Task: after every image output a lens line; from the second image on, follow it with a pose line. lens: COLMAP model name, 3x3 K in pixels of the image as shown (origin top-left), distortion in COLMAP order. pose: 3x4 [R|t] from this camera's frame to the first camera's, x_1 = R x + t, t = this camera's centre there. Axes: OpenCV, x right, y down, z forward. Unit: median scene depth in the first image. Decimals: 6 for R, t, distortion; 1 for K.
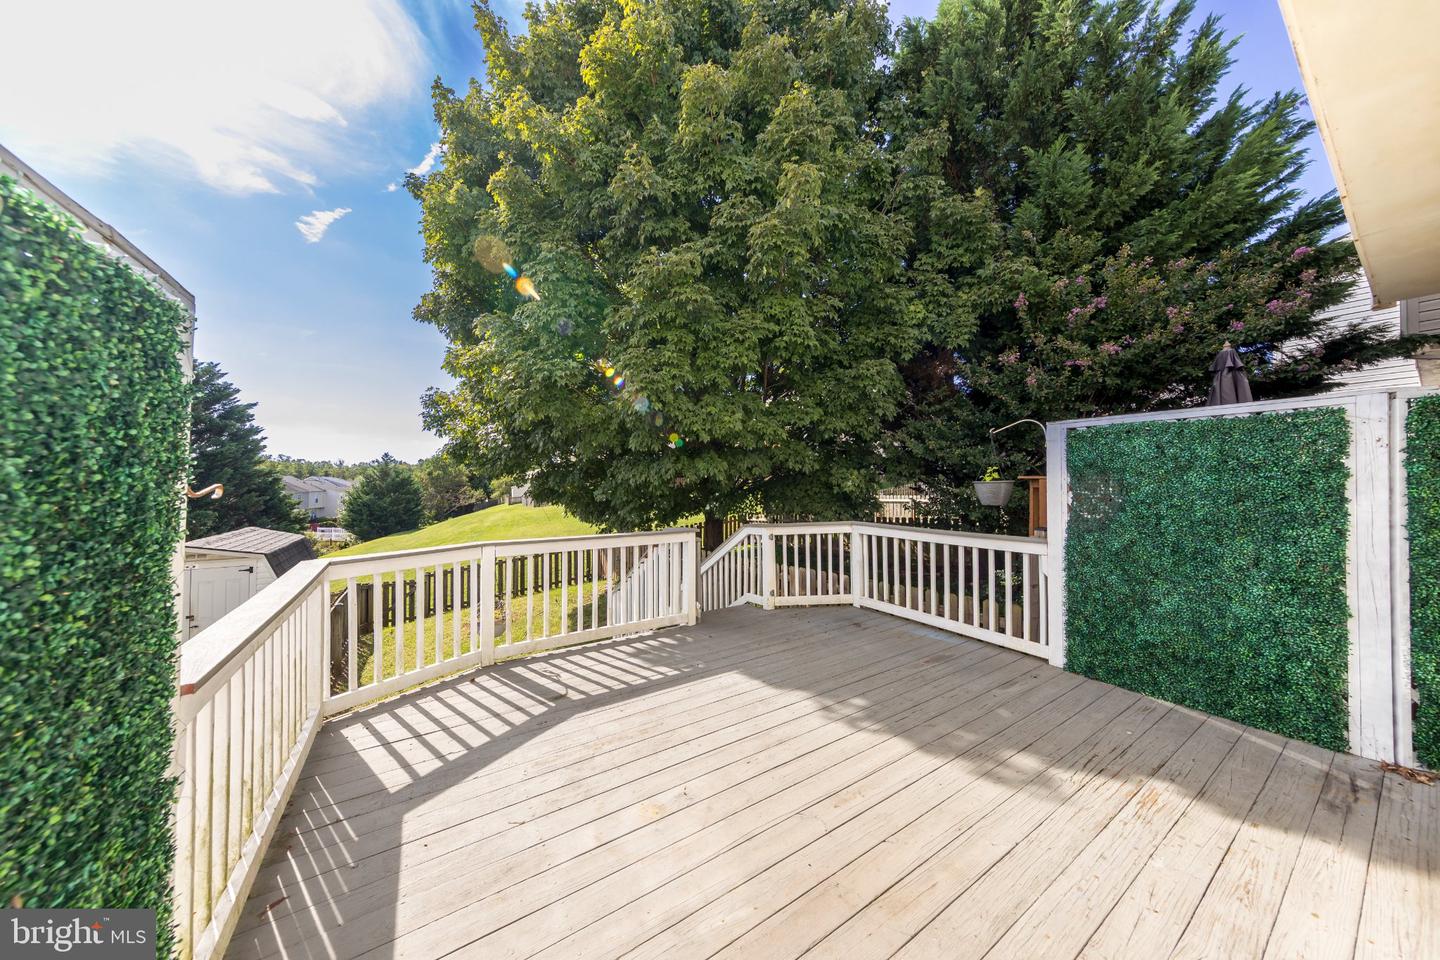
lens RADIAL K [[456.6, 0, 721.4], [0, 456.6, 478.4], [0, 0, 1]] dist [0.006249, -0.000908]
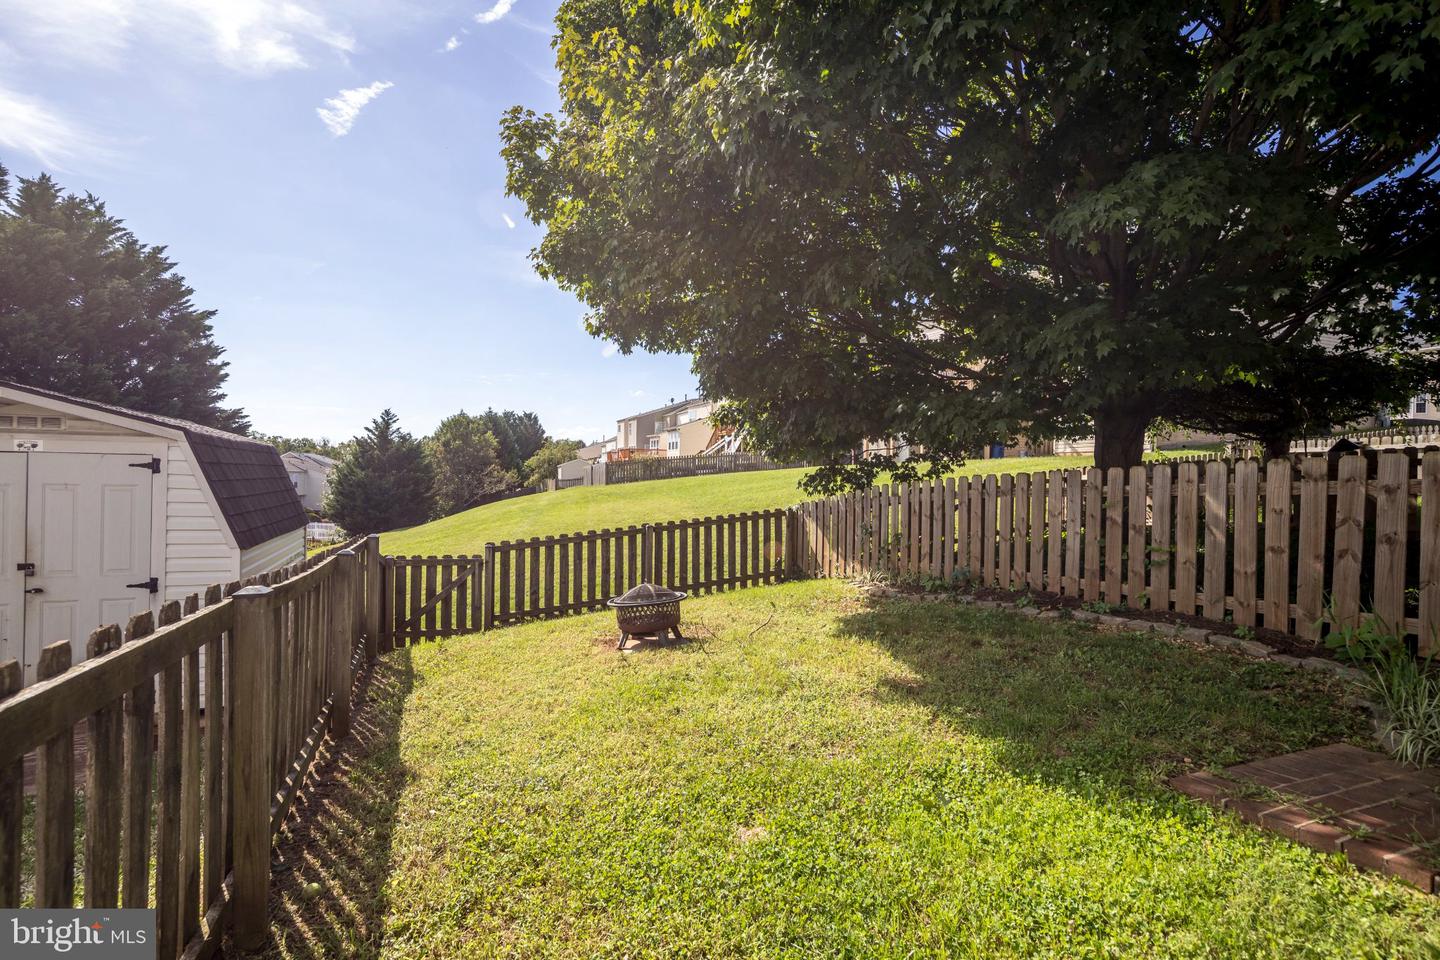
lens RADIAL K [[704.9, 0, 716.5], [0, 704.9, 482.8], [0, 0, 1]] dist [0.010753, -0.000721]
pose [[0.982458, 0.012977, -0.186032, -0.119293], [-0.010221, 0.999824, 0.015763, 0.058604], [0.186204, -0.013585, 0.982417, 0.136347]]
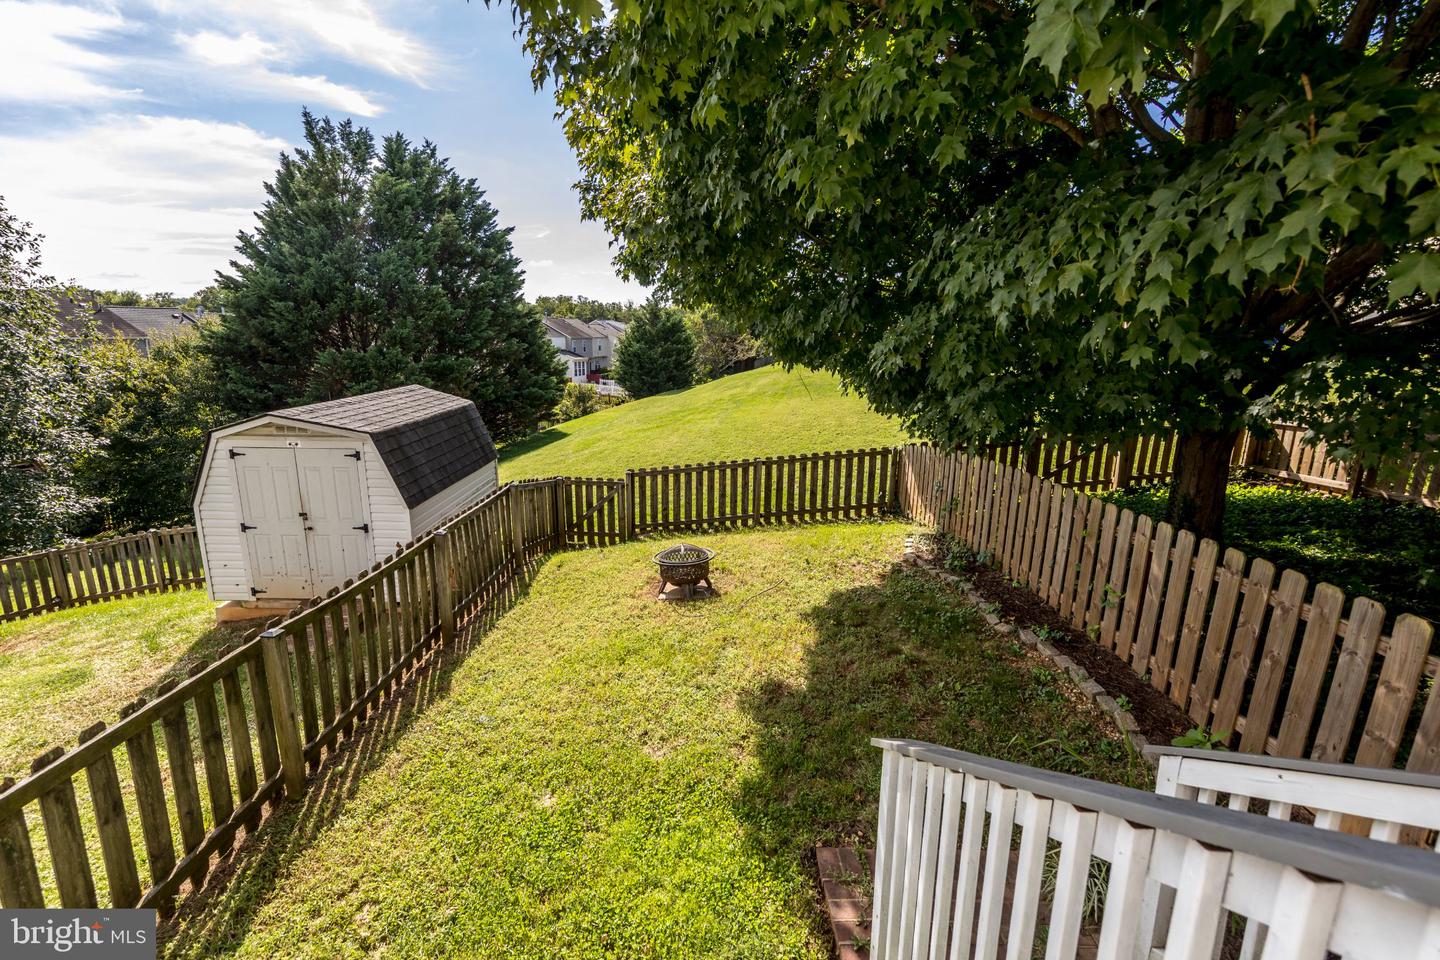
lens RADIAL K [[649.3, 0, 712.7], [0, 649.3, 476.7], [0, 0, 1]] dist [0.006523, 0.000400]
pose [[0.838906, 0.129415, -0.528666, -0.031661], [-0.005716, 0.973362, 0.229204, 0.004039], [0.544246, -0.189259, 0.817299, 0.150536]]
